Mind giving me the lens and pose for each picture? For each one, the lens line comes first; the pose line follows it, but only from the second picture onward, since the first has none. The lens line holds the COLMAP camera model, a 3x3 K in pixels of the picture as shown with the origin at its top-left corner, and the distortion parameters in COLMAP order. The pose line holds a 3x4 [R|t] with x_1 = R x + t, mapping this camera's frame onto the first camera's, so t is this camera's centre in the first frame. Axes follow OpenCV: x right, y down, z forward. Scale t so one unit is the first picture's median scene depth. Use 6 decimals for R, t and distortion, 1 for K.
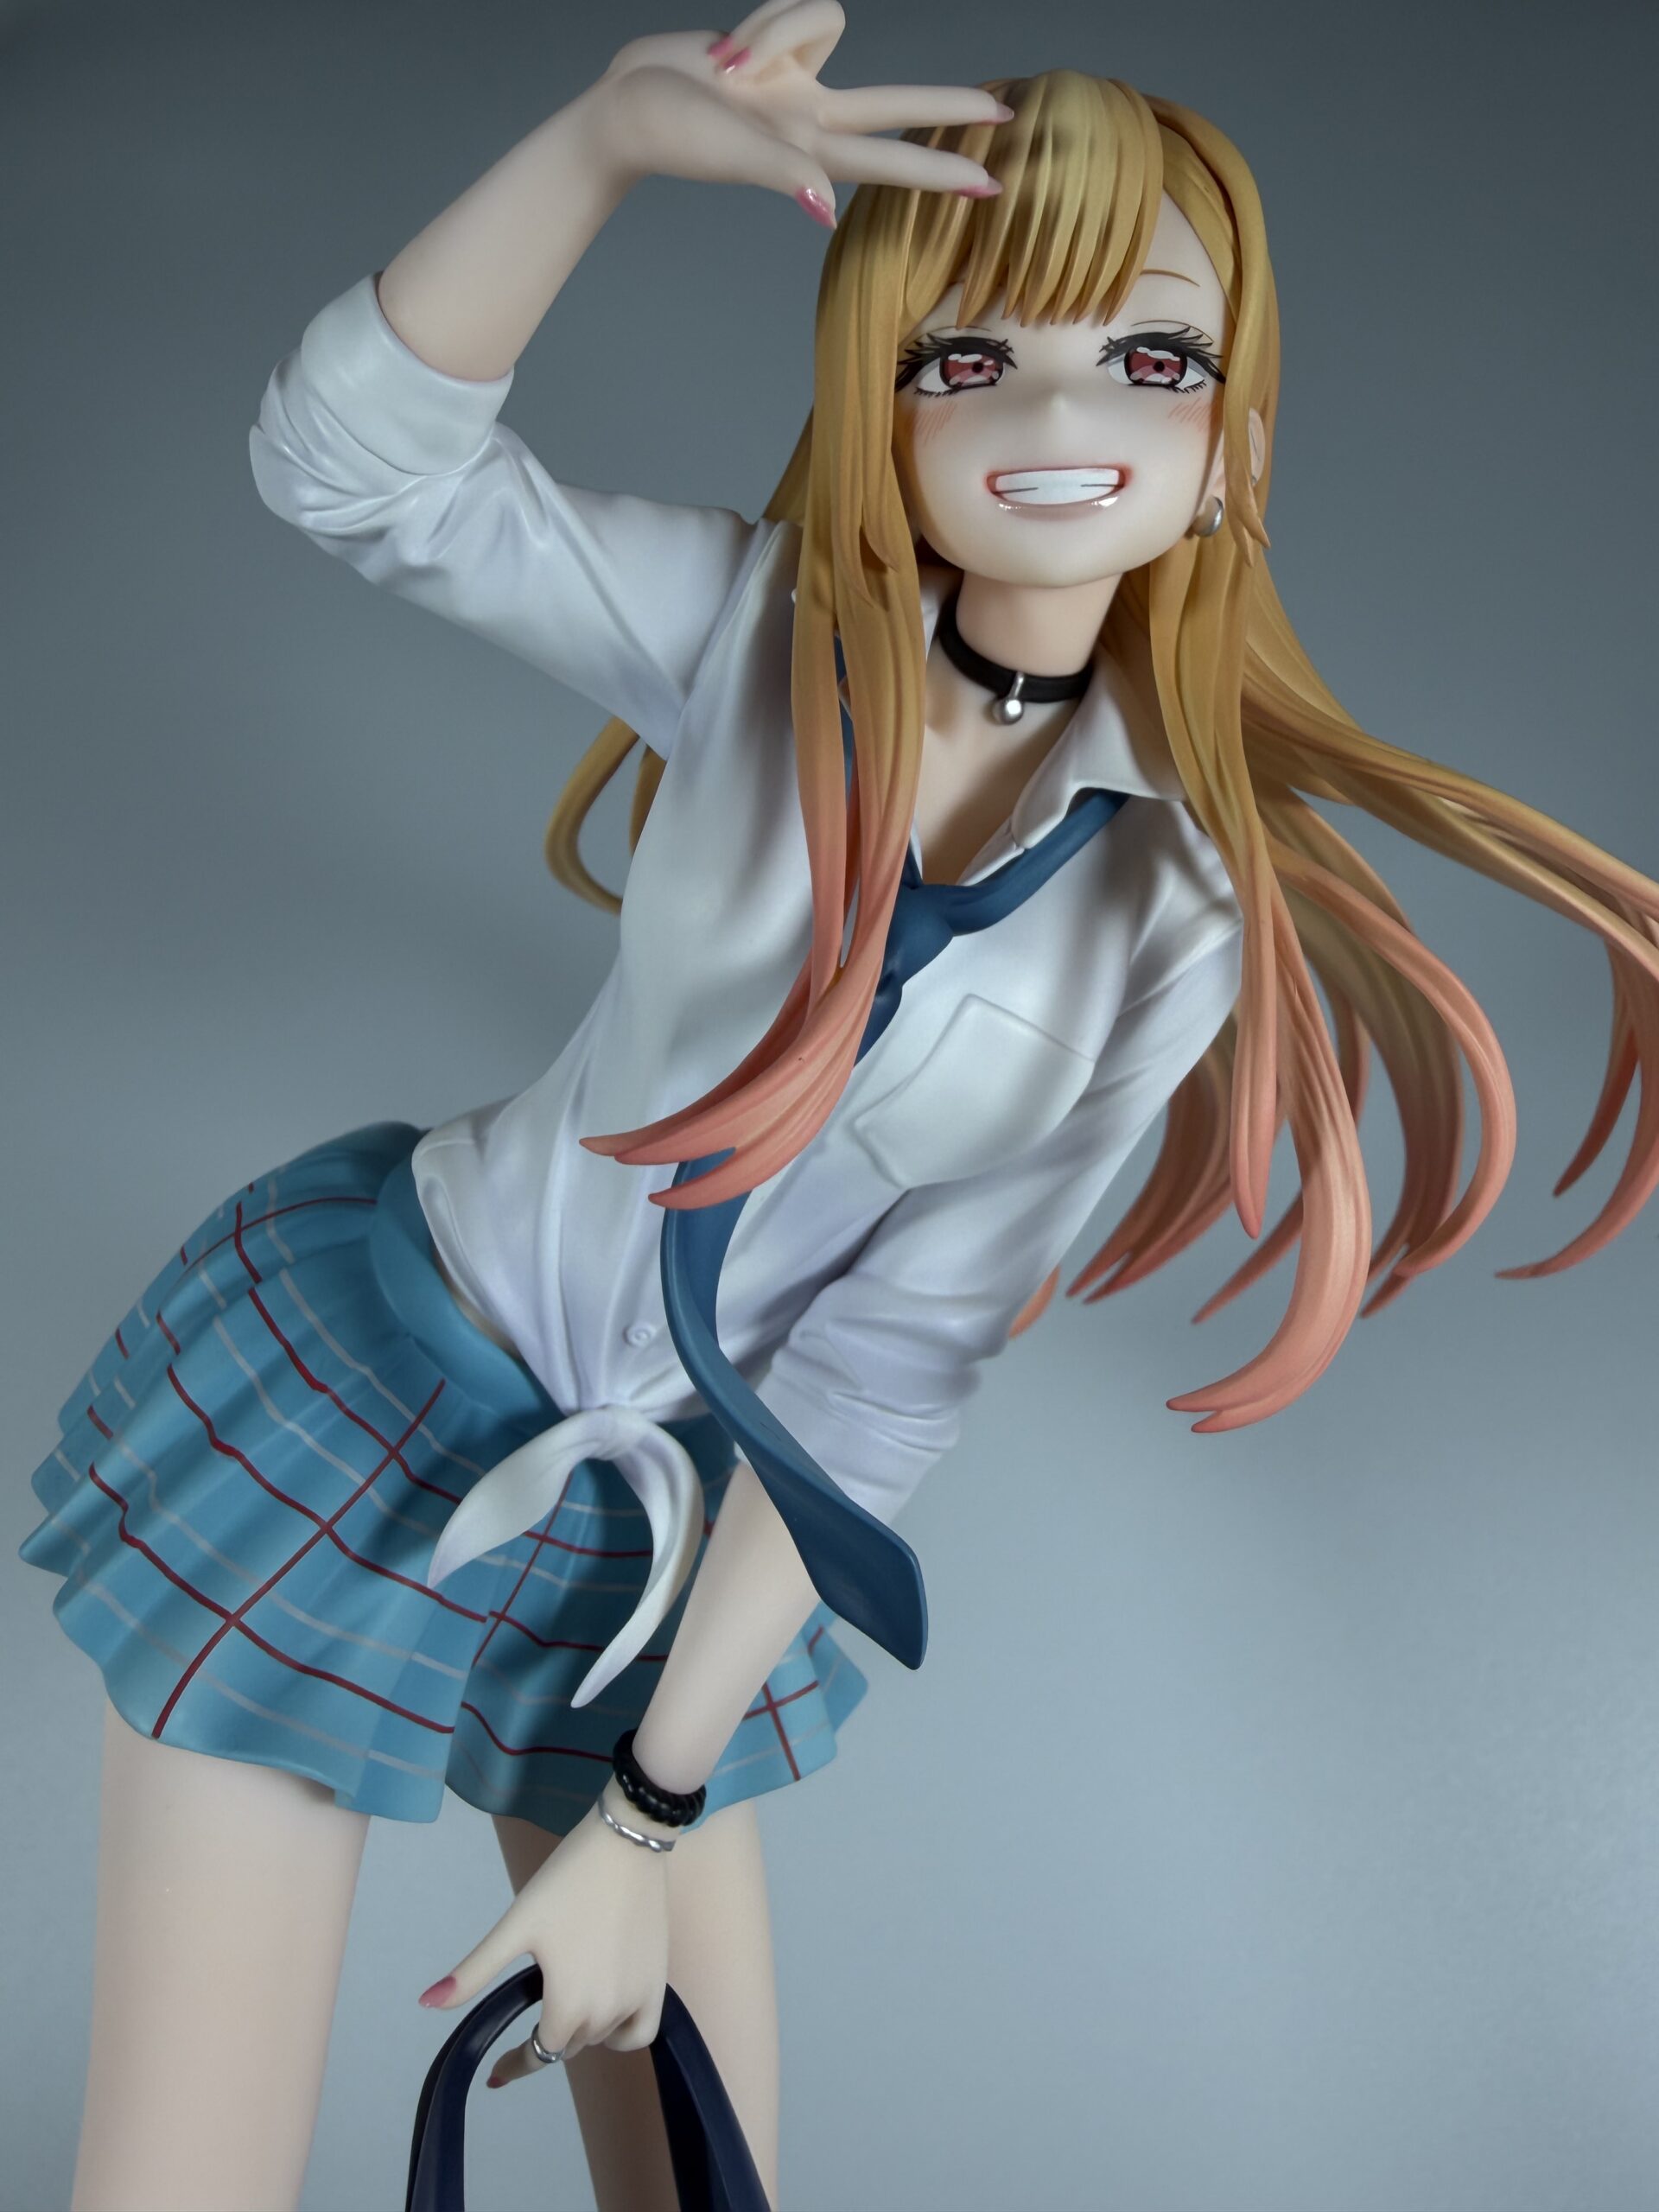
lens RADIAL K [[1660.0, 0, 835.2], [0, 1660.0, 1014.6], [0, 0, 1]] dist [0.020729, -0.018252]
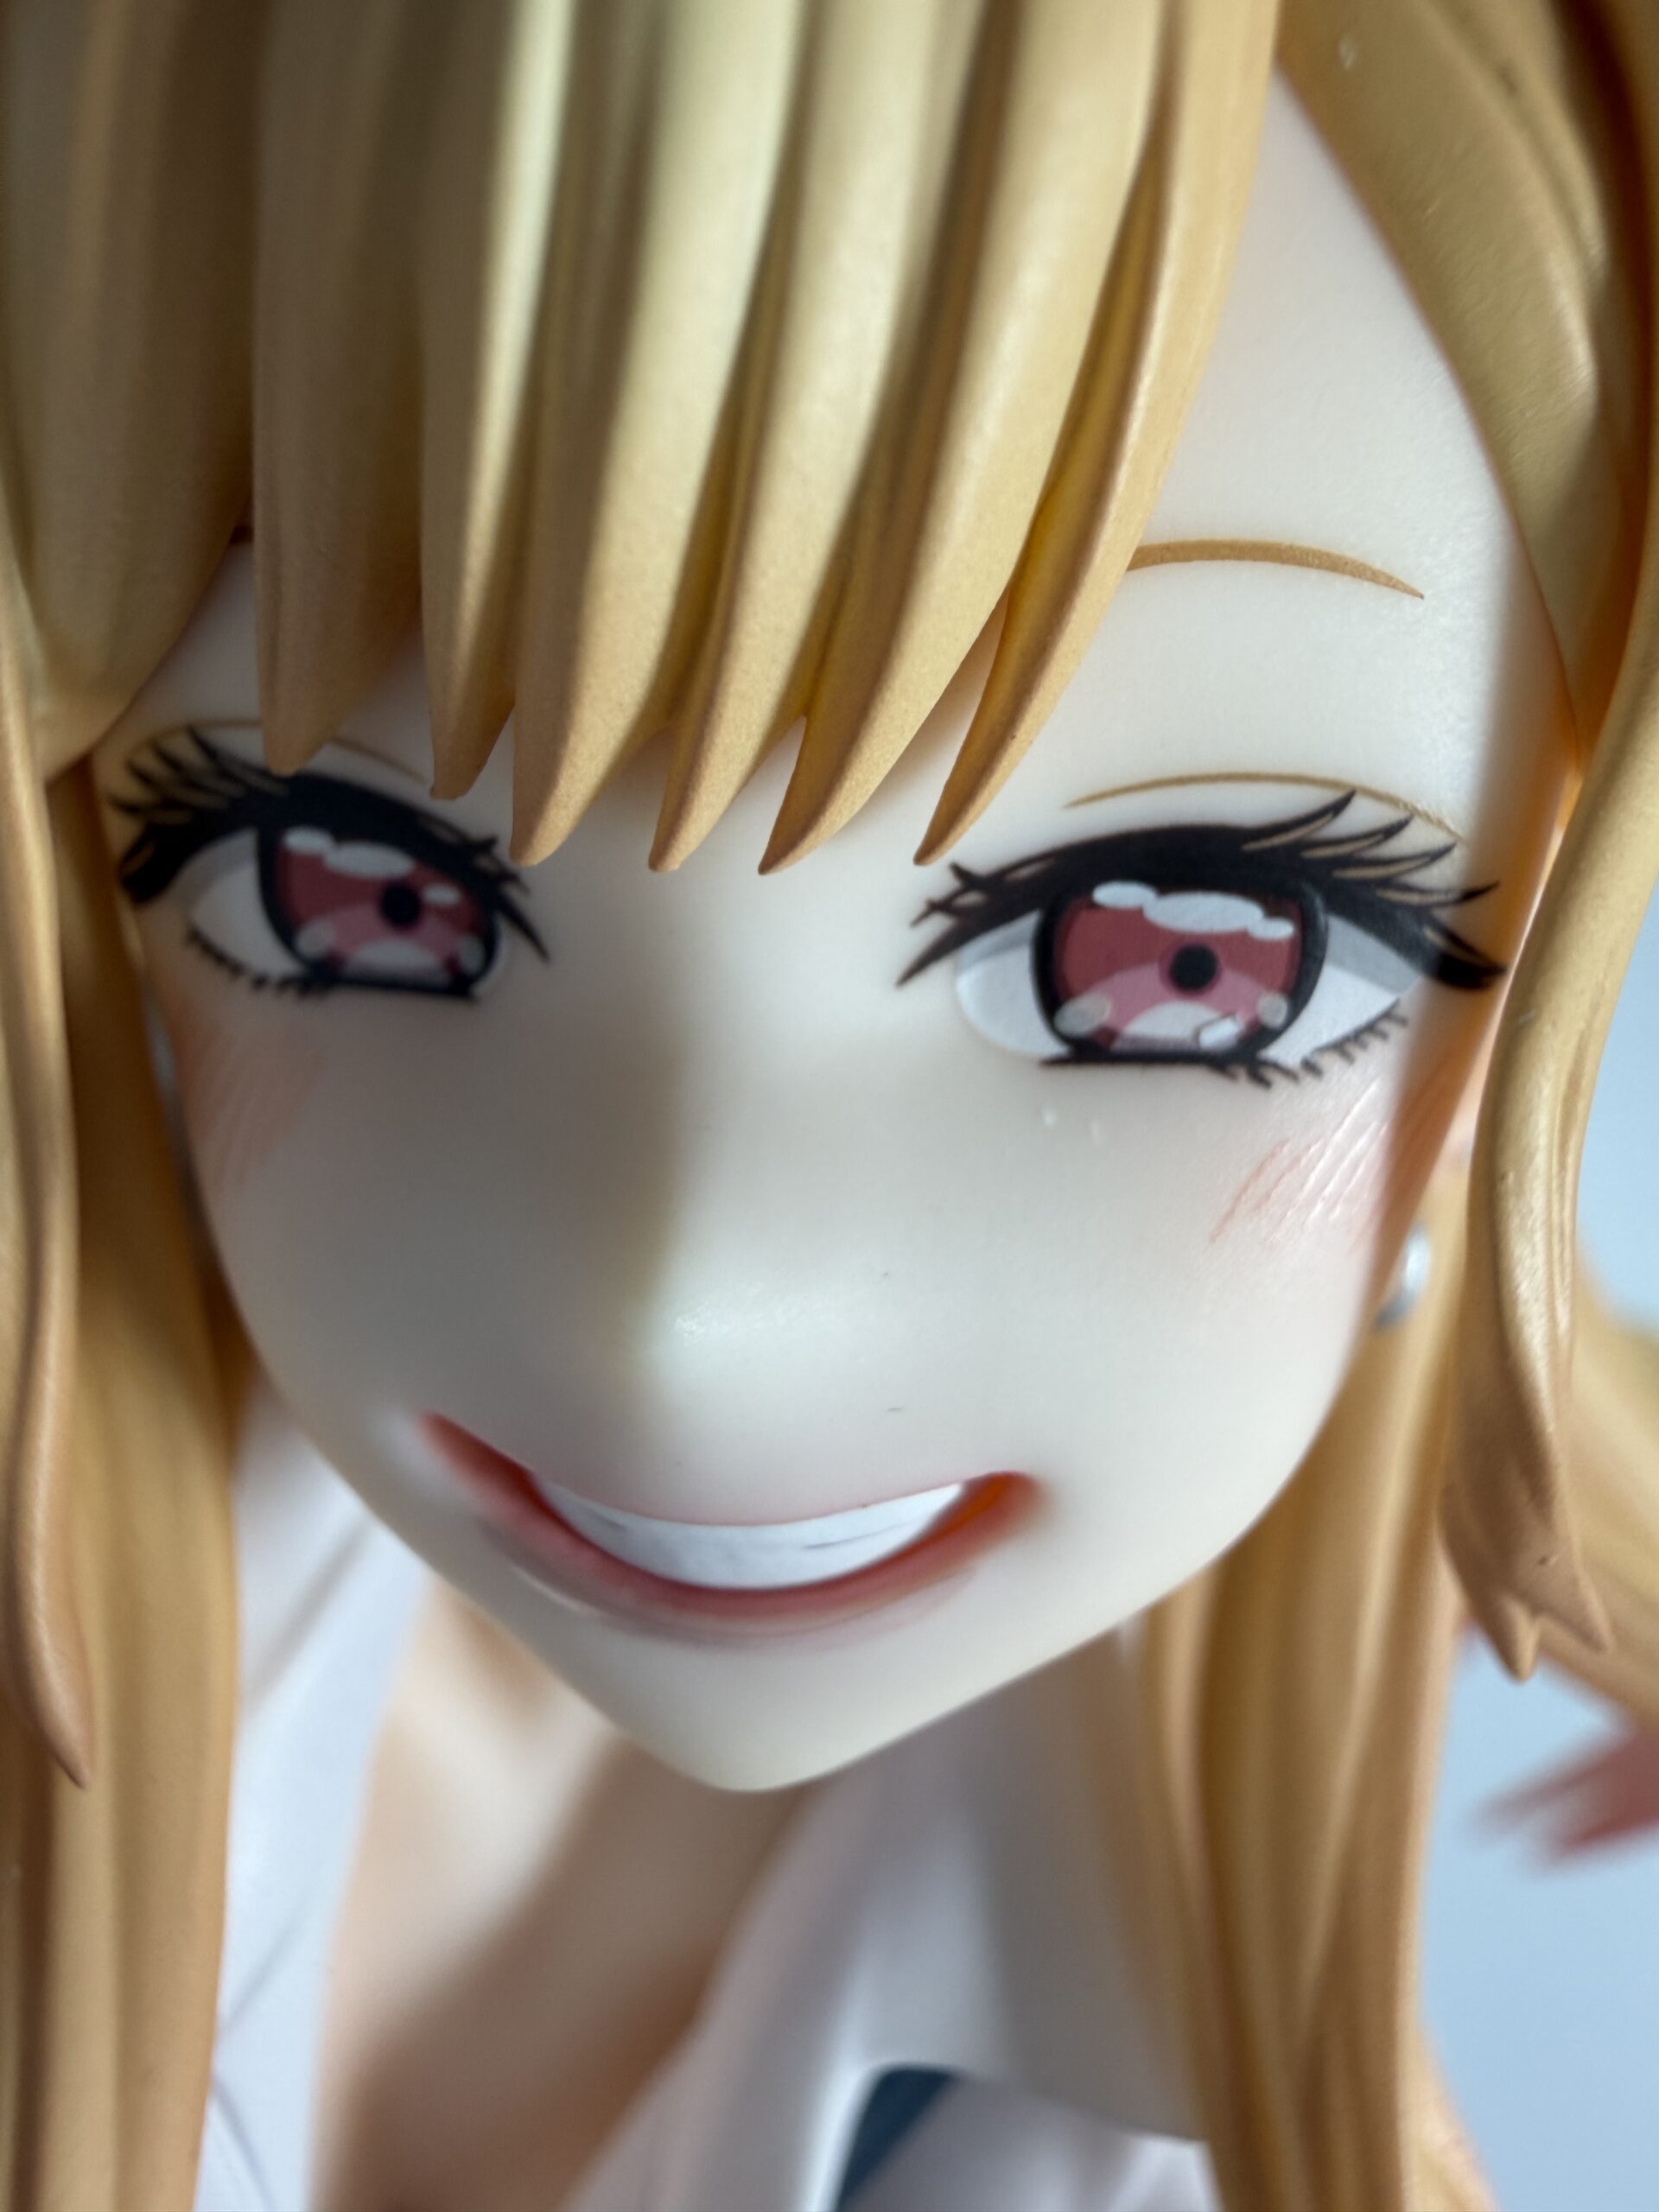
lens RADIAL K [[1746.7, 0, 838.4], [0, 1746.7, 963.5], [0, 0, 1]] dist [0.009474, -0.007339]
pose [[0.998375, 0.020911, -0.053012, 0.159374], [-0.004214, 0.954782, 0.297278, -0.454769], [0.056831, -0.296572, 0.953318, 0.776106]]
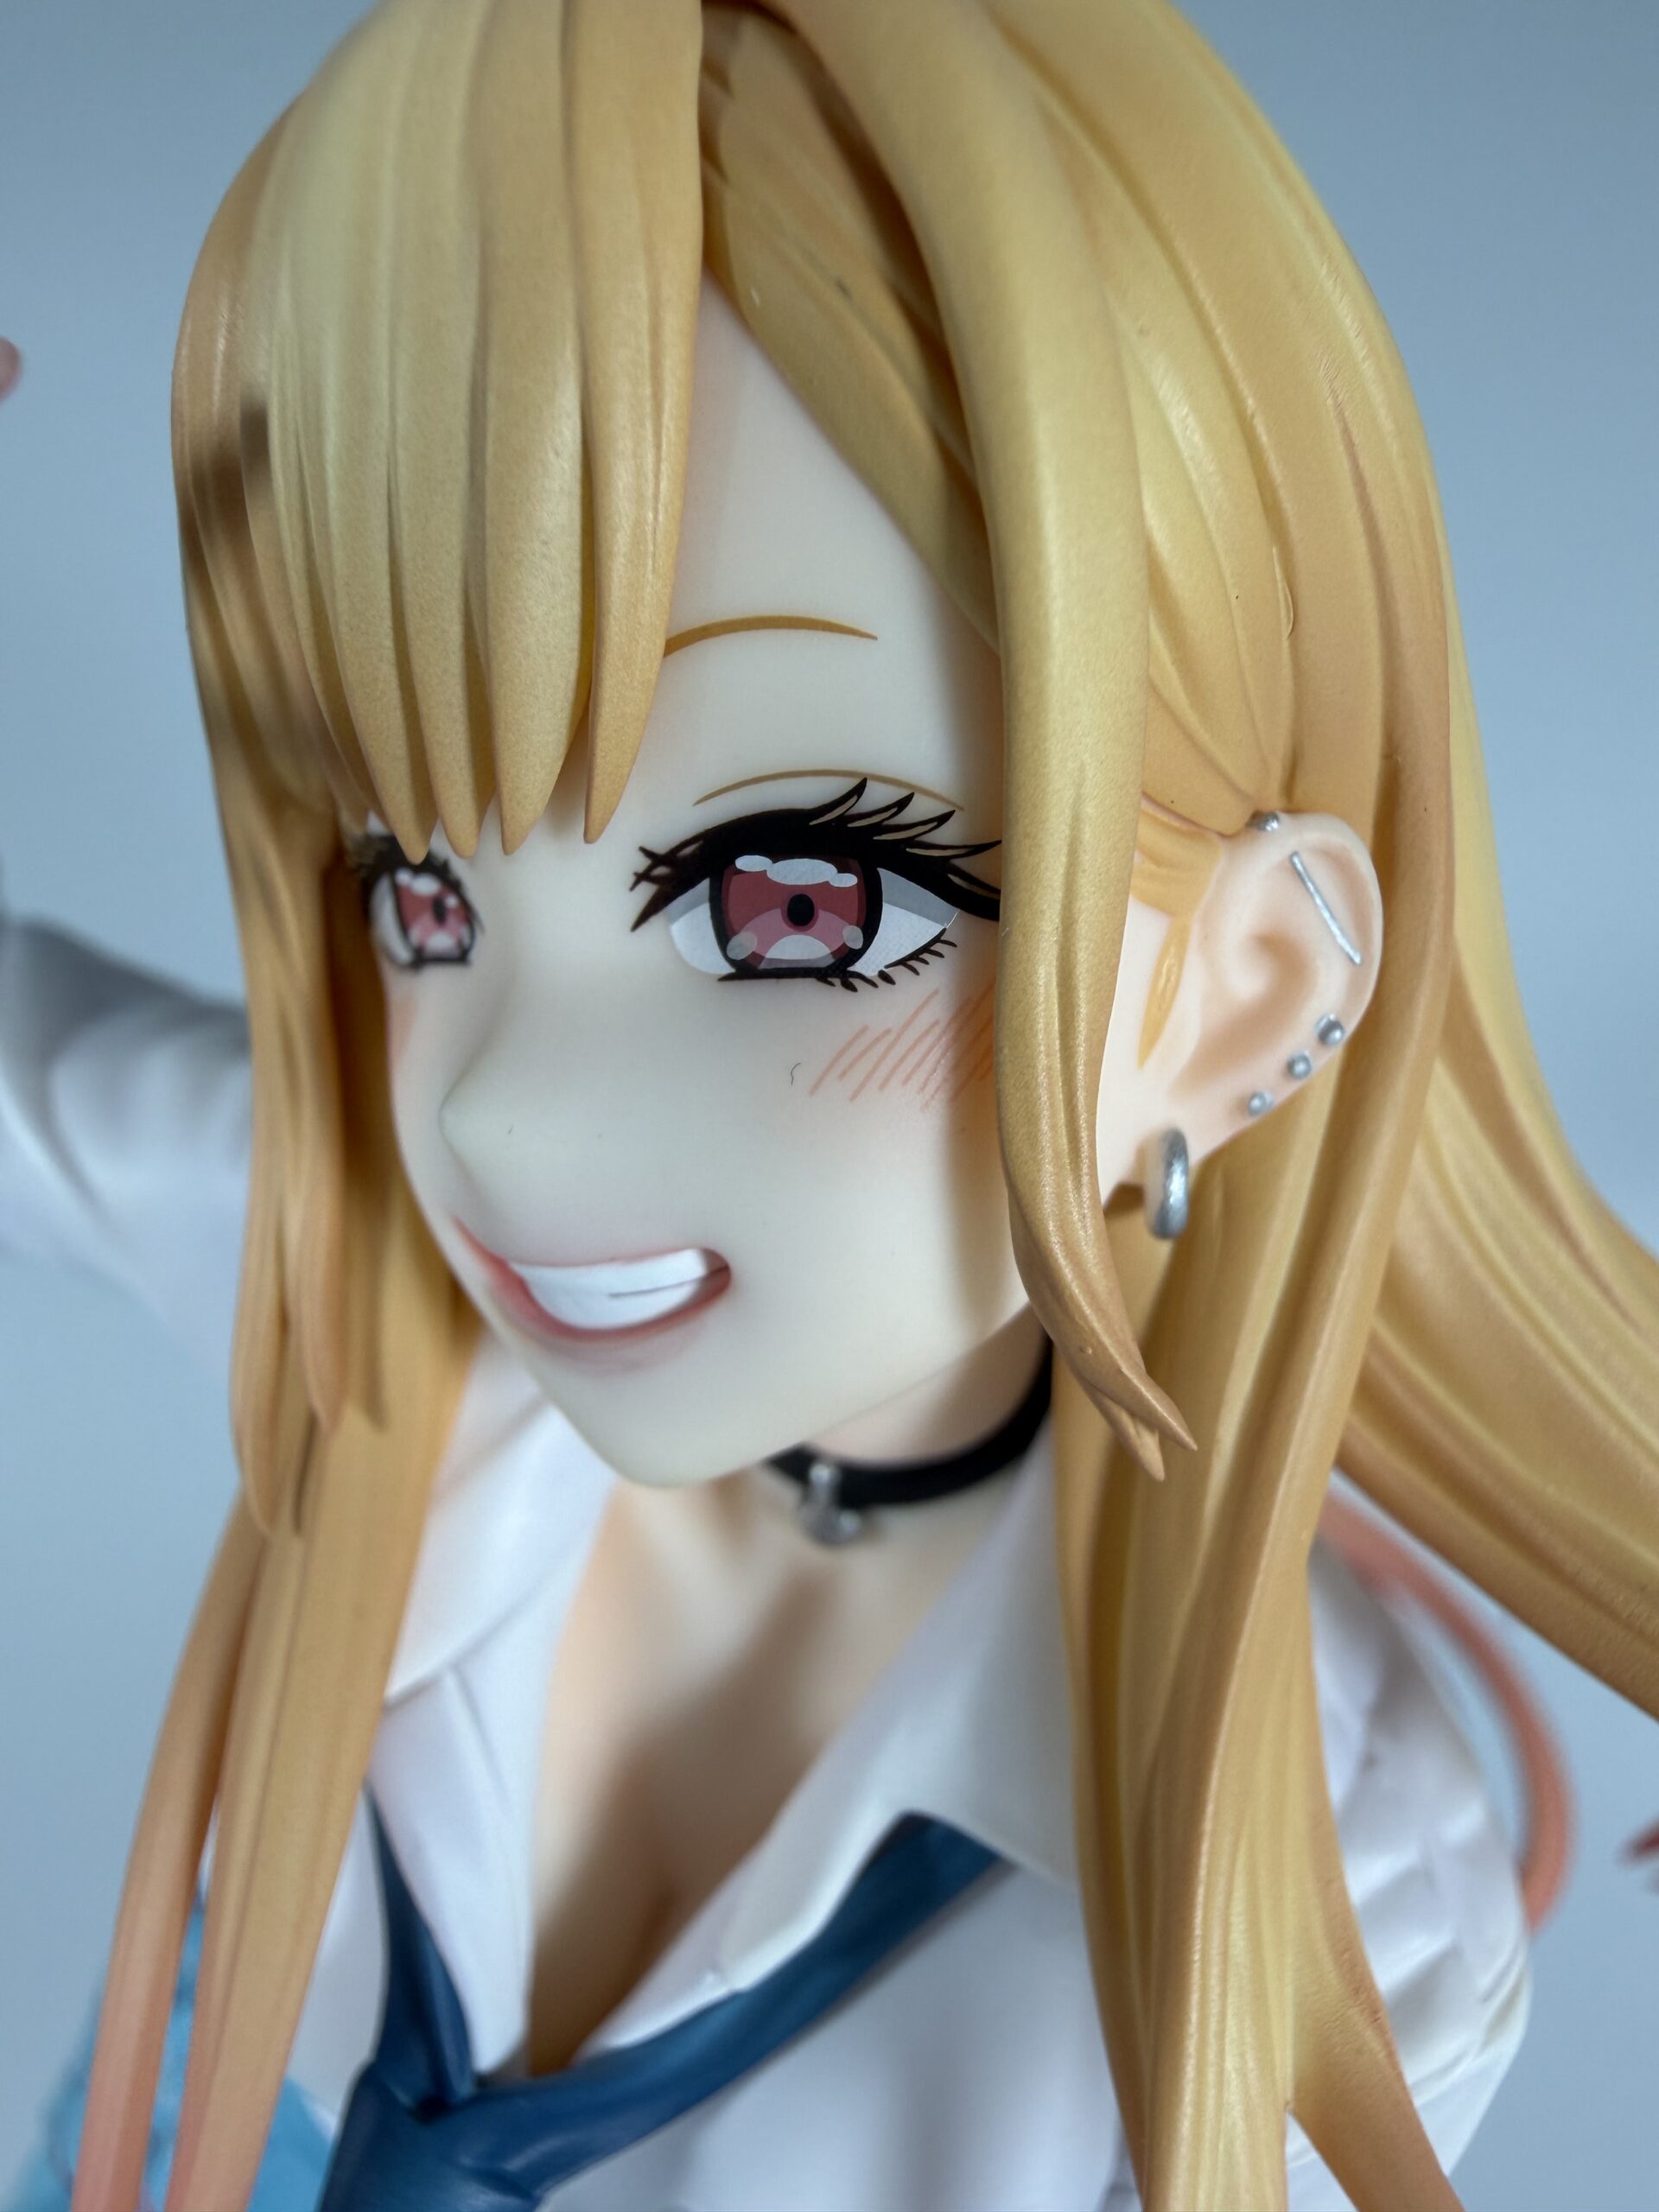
lens RADIAL K [[1660.0, 0, 841.0], [0, 1660.0, 1130.9], [0, 0, 1]] dist [0.020729, -0.018252]
pose [[0.842219, 0.023960, -0.538603, 0.373624], [0.122750, 0.964252, 0.234841, -0.420324], [0.524975, -0.263901, 0.809171, 0.727979]]
